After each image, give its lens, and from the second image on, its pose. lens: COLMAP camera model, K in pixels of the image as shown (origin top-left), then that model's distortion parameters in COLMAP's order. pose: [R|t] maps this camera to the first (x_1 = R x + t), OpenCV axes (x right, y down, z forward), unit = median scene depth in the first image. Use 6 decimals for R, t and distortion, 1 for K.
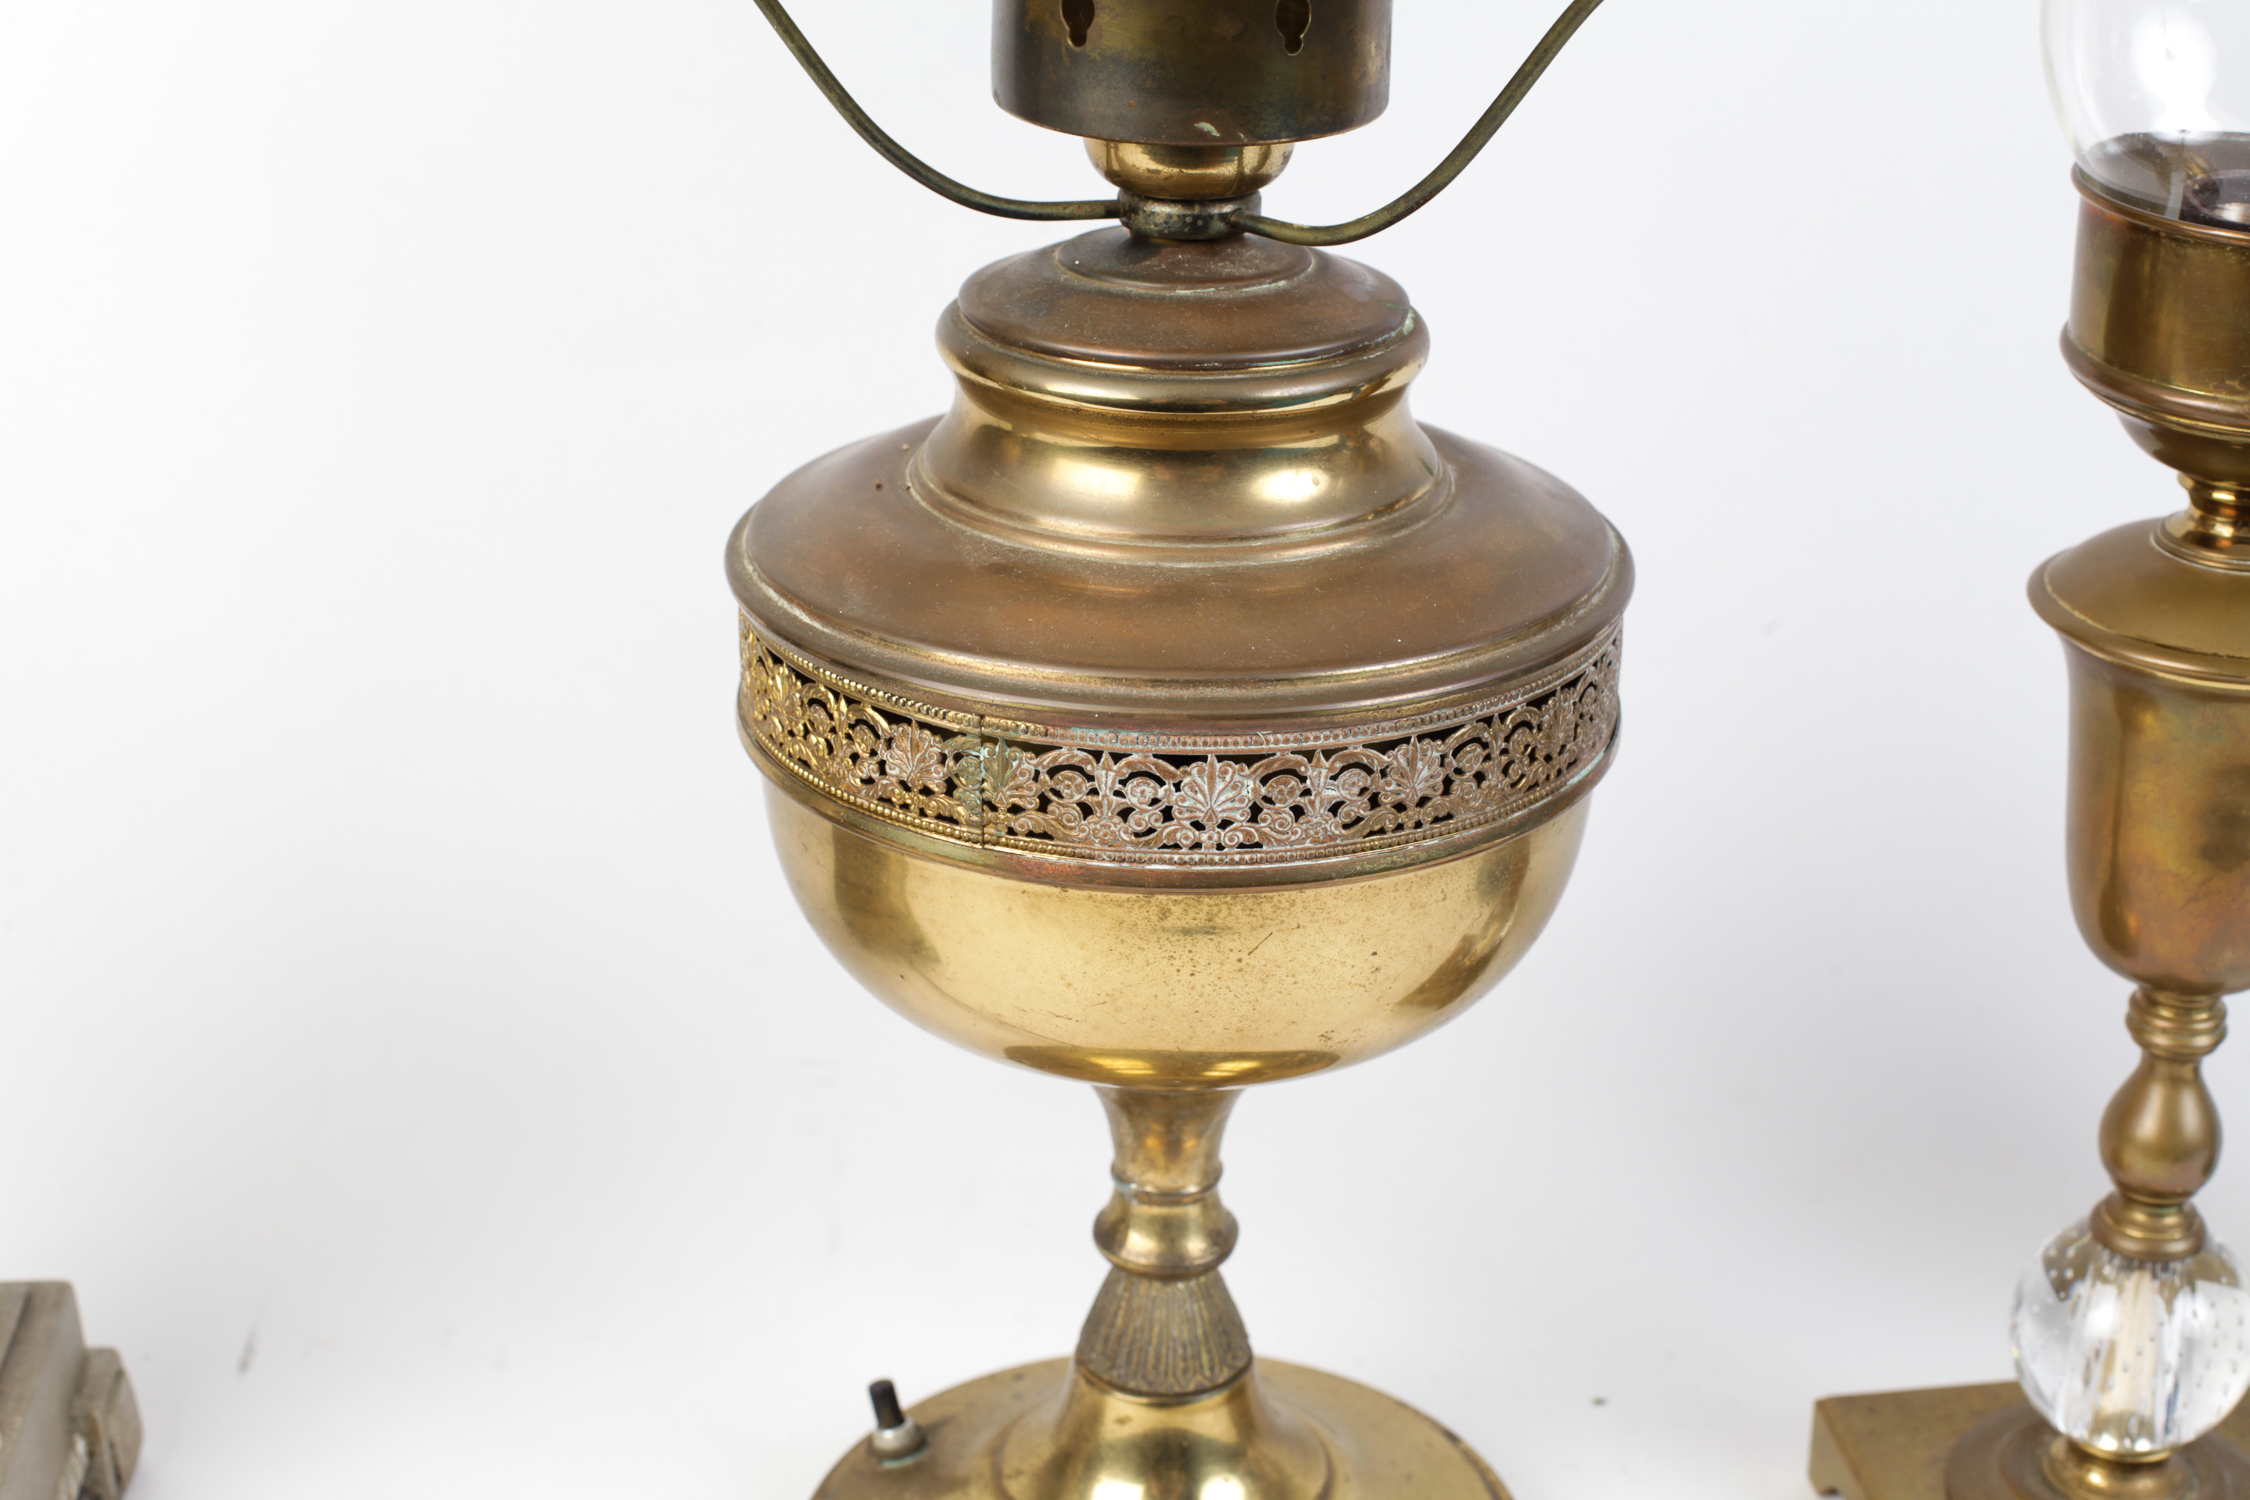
lens RADIAL K [[3452.8, 0, 1125.0], [0, 3452.8, 750.0], [0, 0, 1]] dist [-0.212499, 0.227603]
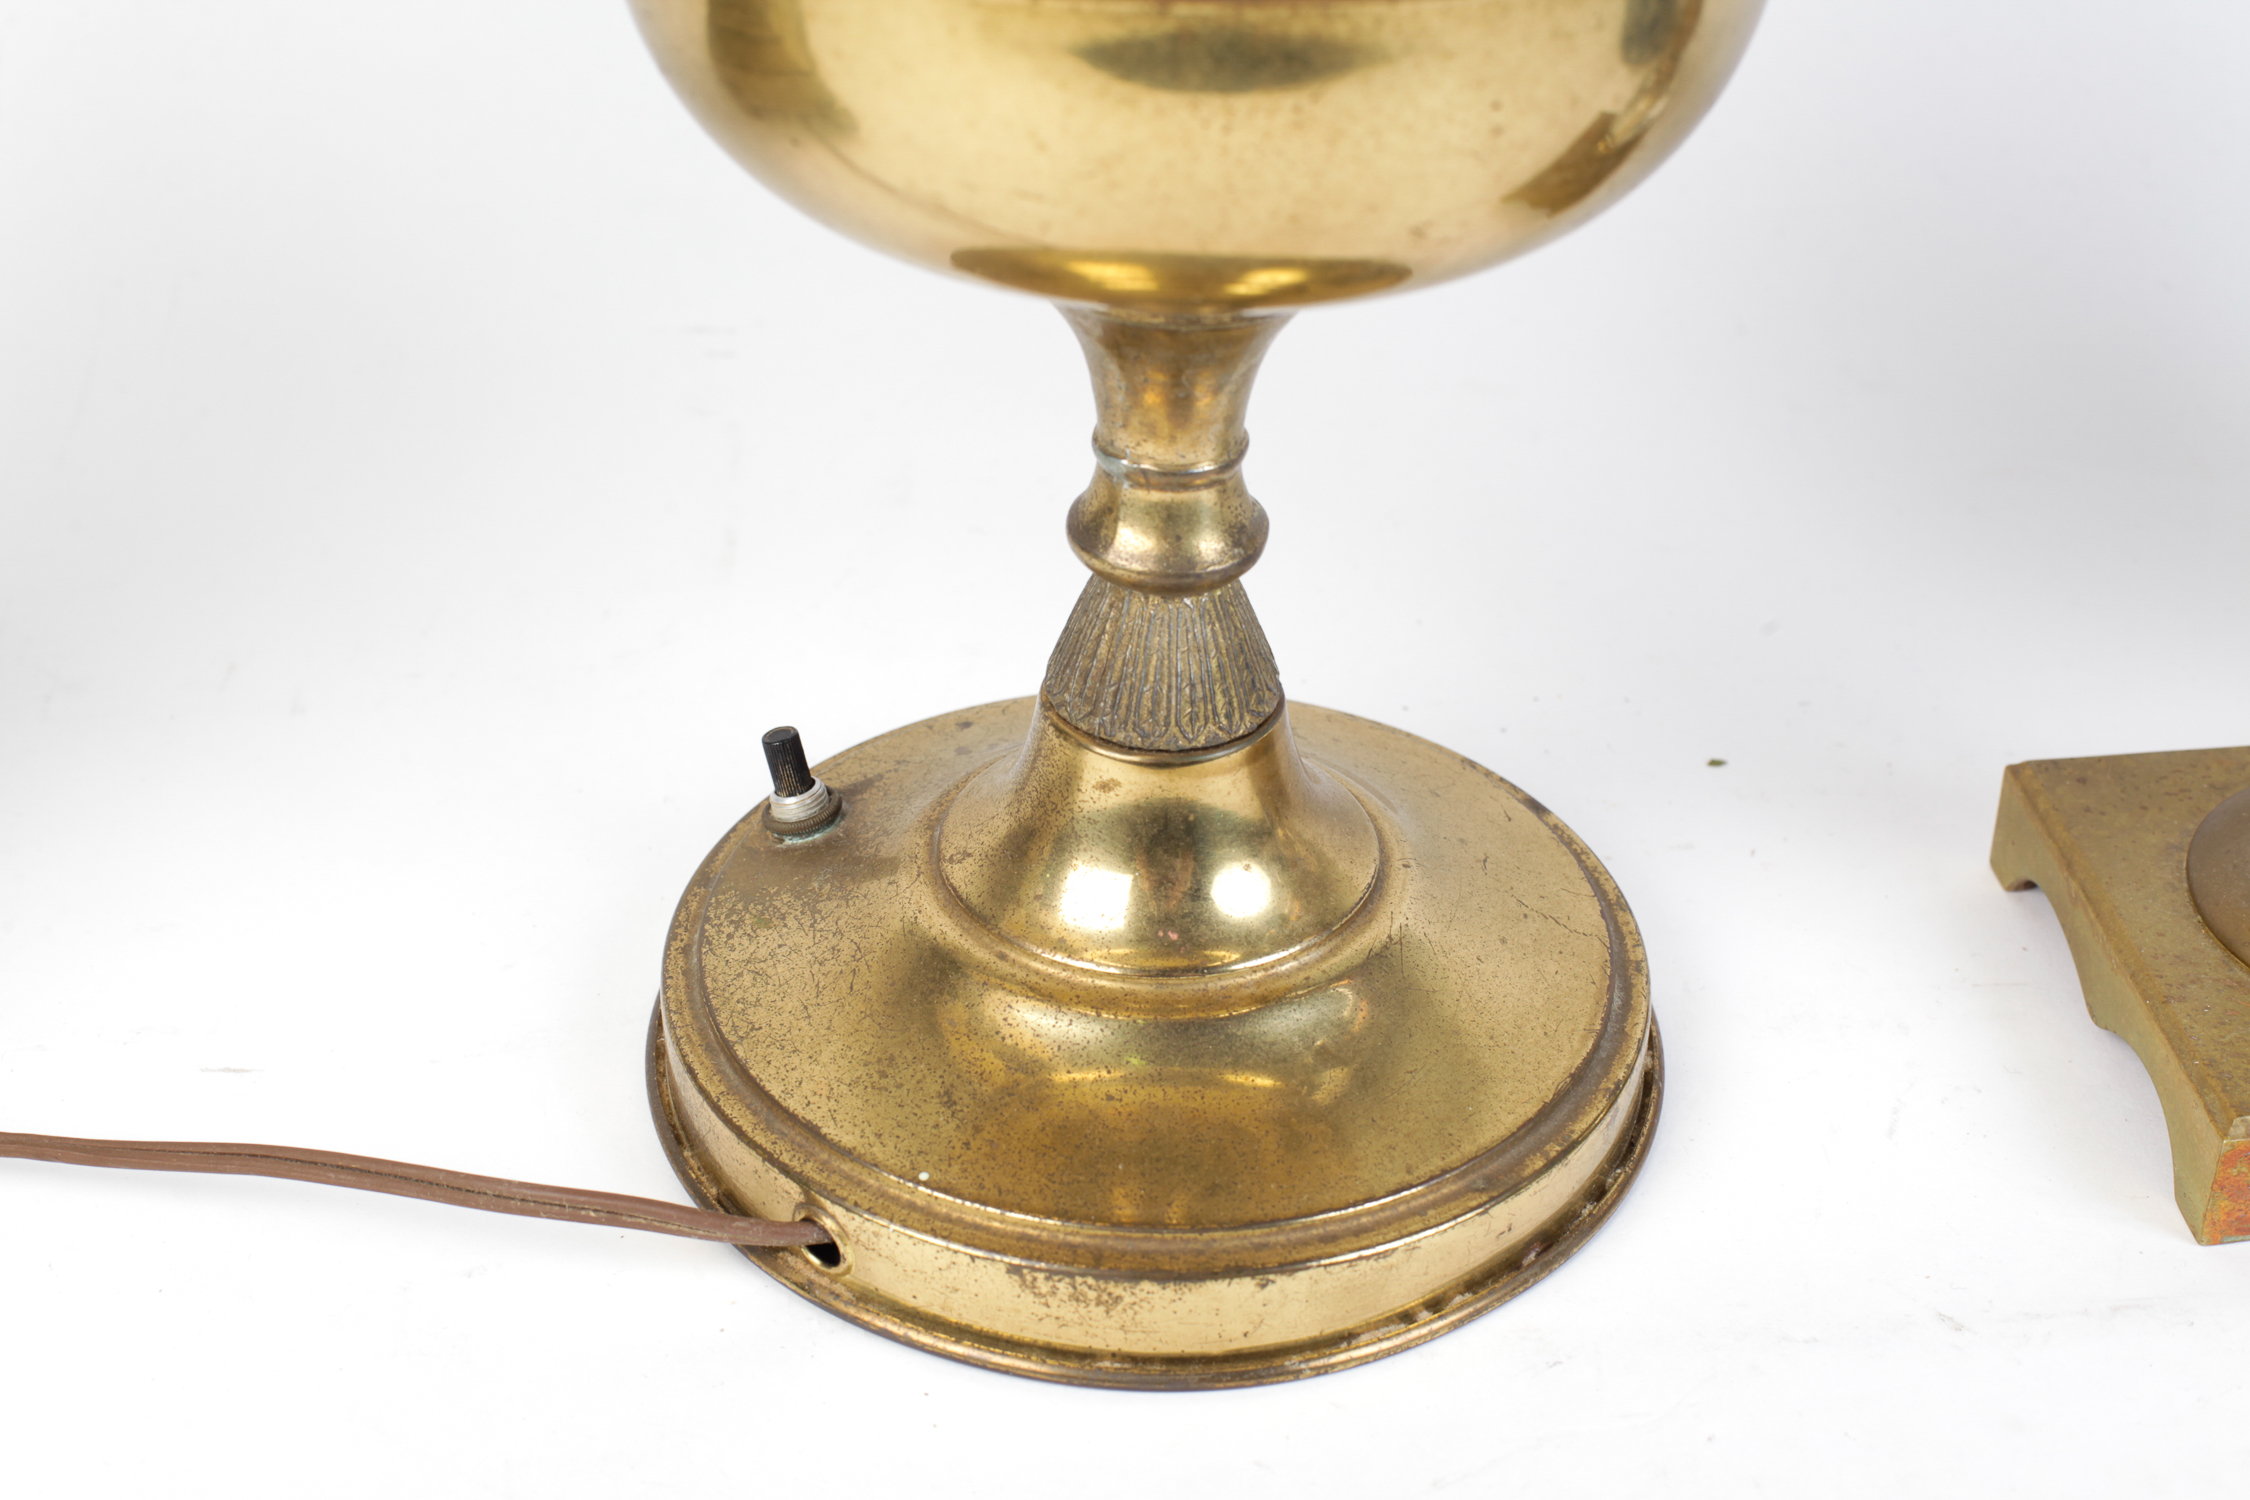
lens RADIAL K [[3452.8, 0, 1125.0], [0, 3452.8, 750.0], [0, 0, 1]] dist [-0.212499, 0.227603]
pose [[0.999869, 0.004709, 0.015473, -0.008186], [-0.007554, 0.981892, 0.189292, 0.048994], [-0.014302, -0.189384, 0.981799, 0.279351]]
